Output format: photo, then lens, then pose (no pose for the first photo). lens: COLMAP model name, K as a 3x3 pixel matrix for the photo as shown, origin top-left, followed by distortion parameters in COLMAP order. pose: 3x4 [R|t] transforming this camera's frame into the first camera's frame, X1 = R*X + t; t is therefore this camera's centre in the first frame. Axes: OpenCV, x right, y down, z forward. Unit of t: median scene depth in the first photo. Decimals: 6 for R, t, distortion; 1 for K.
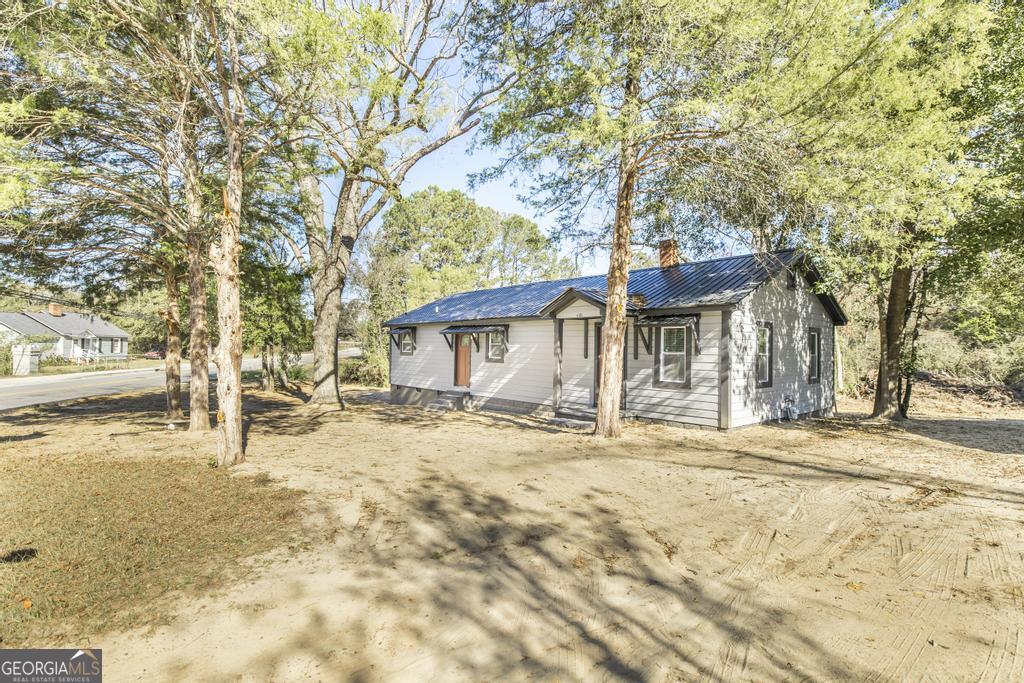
lens RADIAL K [[508.7, 0, 512.0], [0, 508.7, 341.5], [0, 0, 1]] dist [-0.000245, -0.000008]
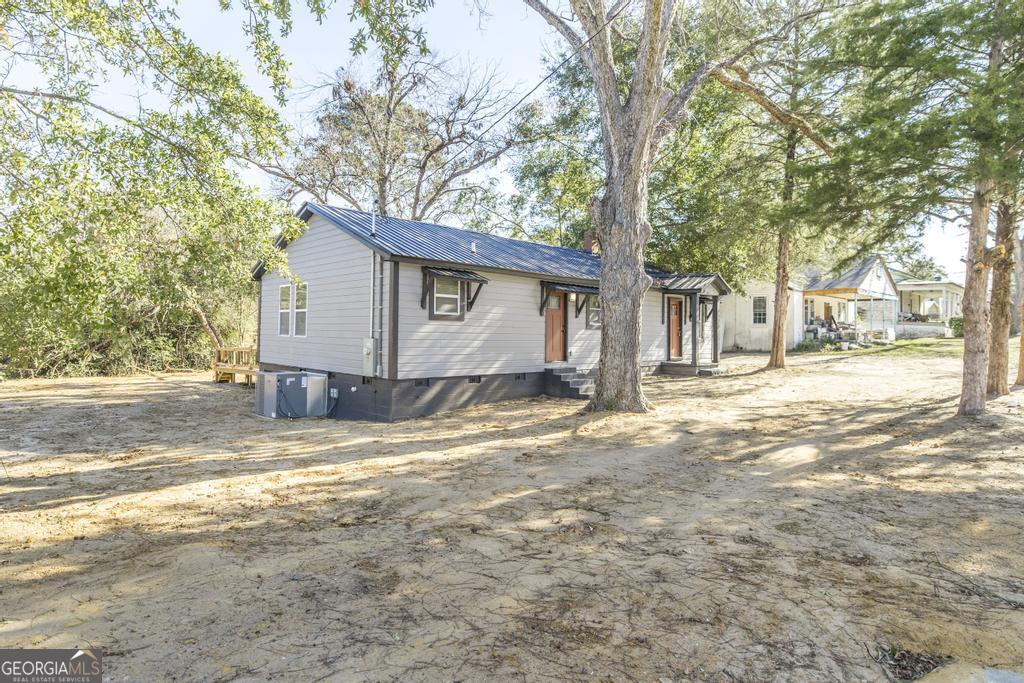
lens RADIAL K [[590.1, 0, 512.0], [0, 590.1, 341.5], [0, 0, 1]] dist [-0.000128, 0.000010]
pose [[-0.080195, -0.041368, 0.995920, -0.911496], [-0.039010, 0.998503, 0.038334, 0.024436], [-0.996016, -0.035776, -0.081688, 1.063112]]
